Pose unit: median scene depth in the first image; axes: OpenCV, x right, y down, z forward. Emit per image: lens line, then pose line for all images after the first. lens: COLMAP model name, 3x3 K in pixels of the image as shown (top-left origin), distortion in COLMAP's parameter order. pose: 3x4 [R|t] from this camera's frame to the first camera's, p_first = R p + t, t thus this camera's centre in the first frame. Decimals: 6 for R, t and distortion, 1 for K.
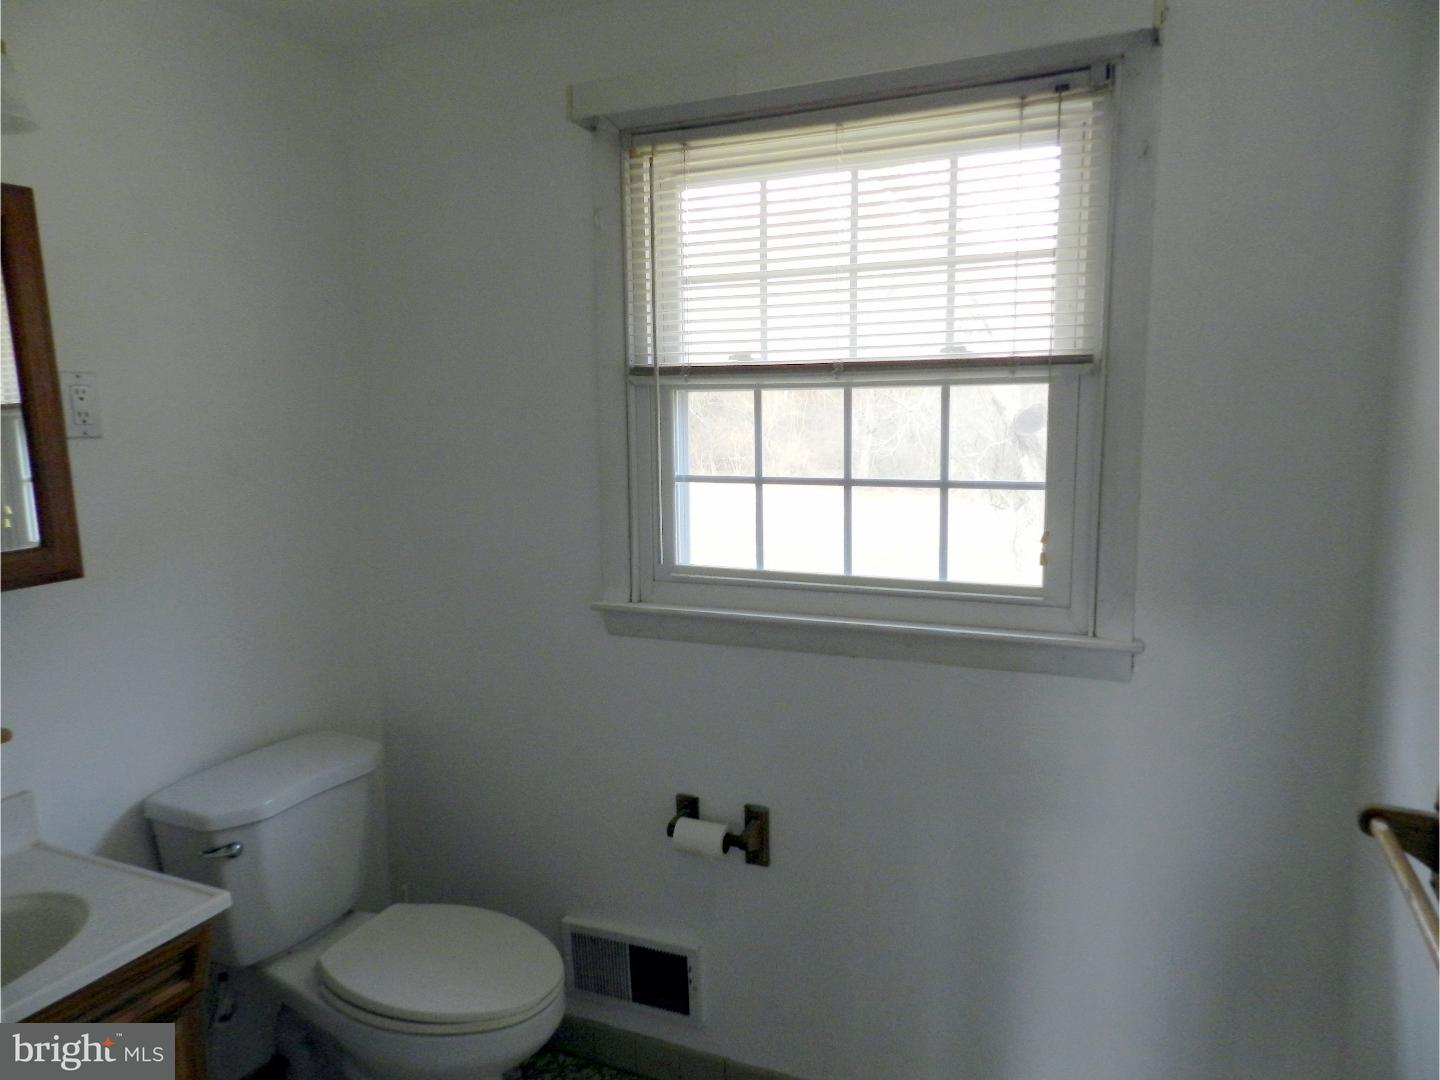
lens RADIAL K [[997.4, 0, 720.0], [0, 997.4, 540.0], [0, 0, 1]] dist [-0.000692, -0.000213]
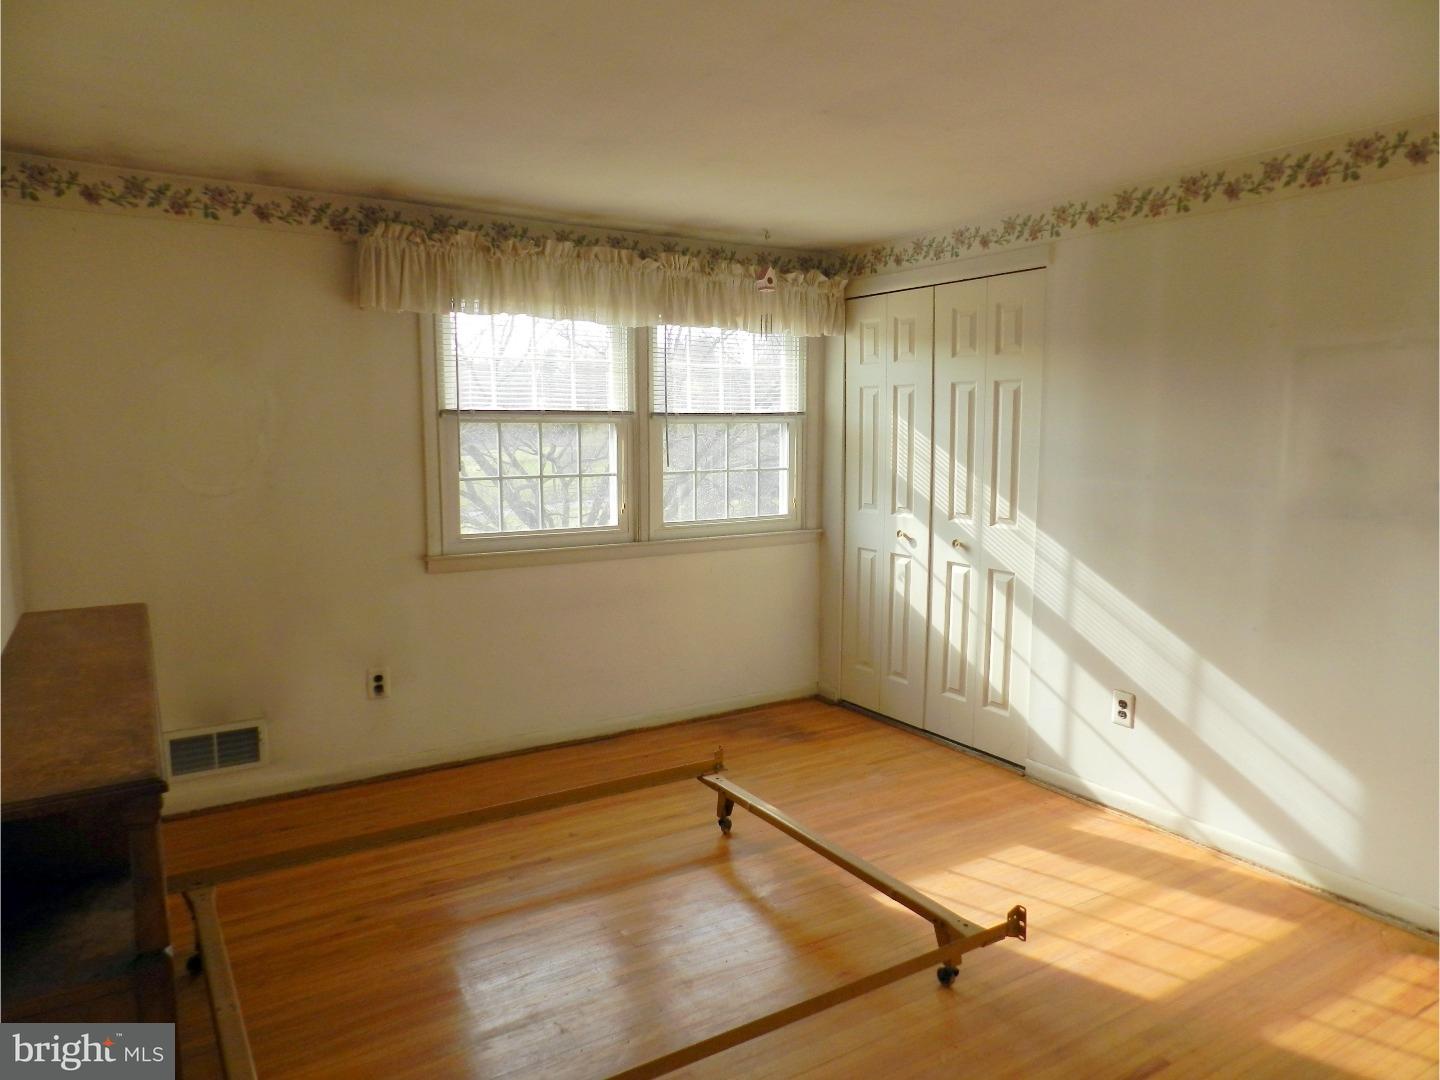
lens RADIAL K [[981.4, 0, 720.0], [0, 981.4, 540.0], [0, 0, 1]] dist [-0.000351, -0.000036]
pose [[0.551321, -0.087478, 0.829694, -1.149932], [0.123158, 0.992126, 0.022767, 0.051782], [-0.825153, 0.089632, 0.557754, -0.211061]]
